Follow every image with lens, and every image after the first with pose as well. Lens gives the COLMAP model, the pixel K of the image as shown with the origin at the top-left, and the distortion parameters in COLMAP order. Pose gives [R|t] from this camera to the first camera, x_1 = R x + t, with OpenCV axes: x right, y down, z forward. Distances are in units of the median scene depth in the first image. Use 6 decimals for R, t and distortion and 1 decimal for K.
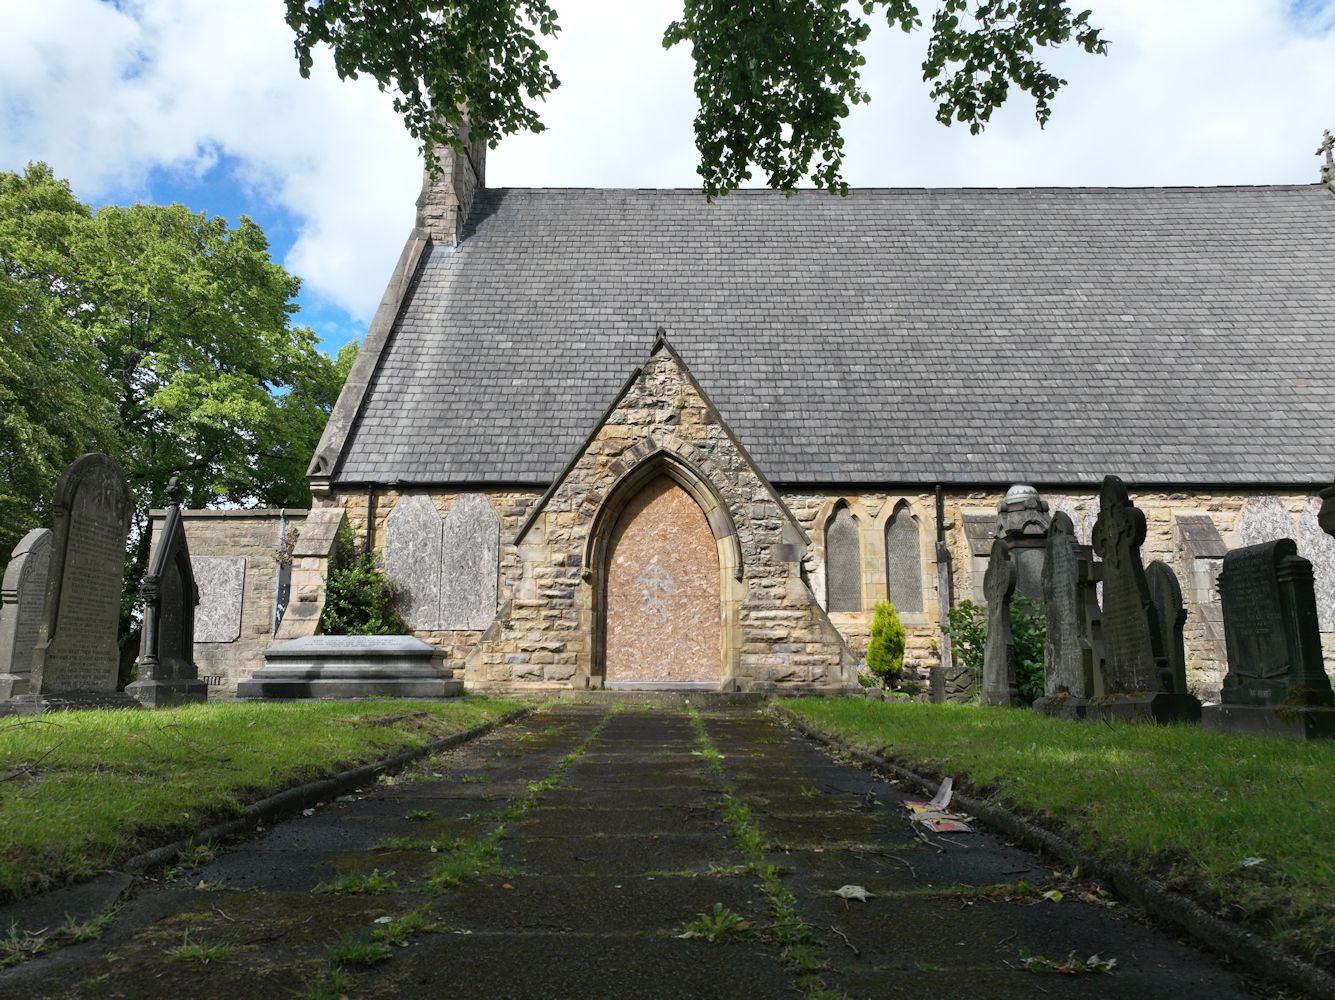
lens RADIAL K [[927.0, 0, 667.6], [0, 927.0, 502.1], [0, 0, 1]] dist [-0.000380, 0.012501]
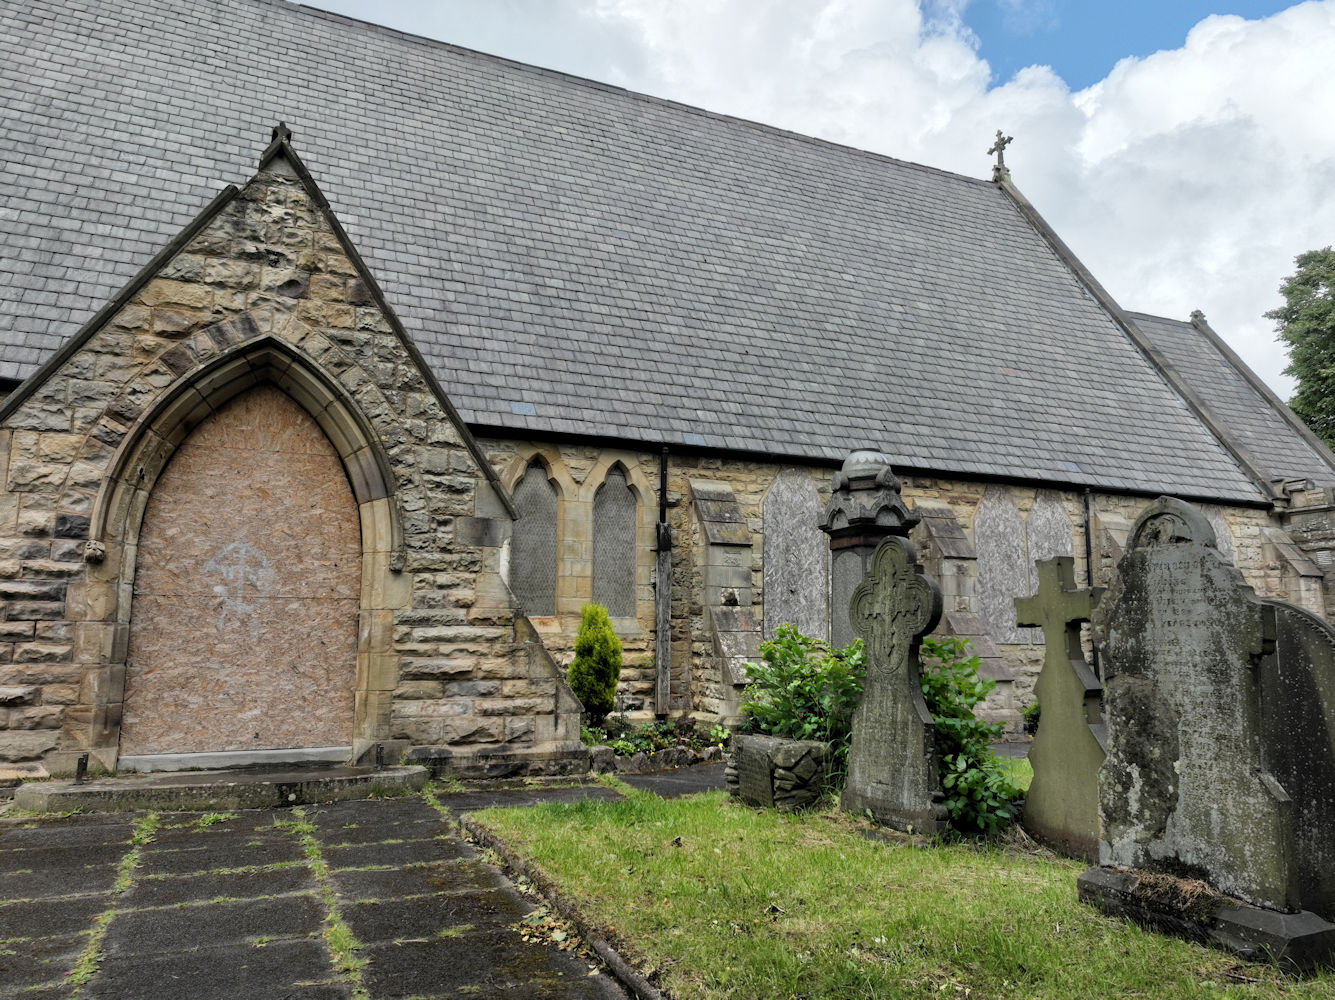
lens RADIAL K [[927.0, 0, 666.0], [0, 927.0, 498.3], [0, 0, 1]] dist [-0.000380, 0.012501]
pose [[0.907880, 0.063141, 0.414448, -0.012125], [-0.076253, 0.996973, 0.015148, 0.011069], [-0.412237, -0.045356, 0.909947, 0.312966]]
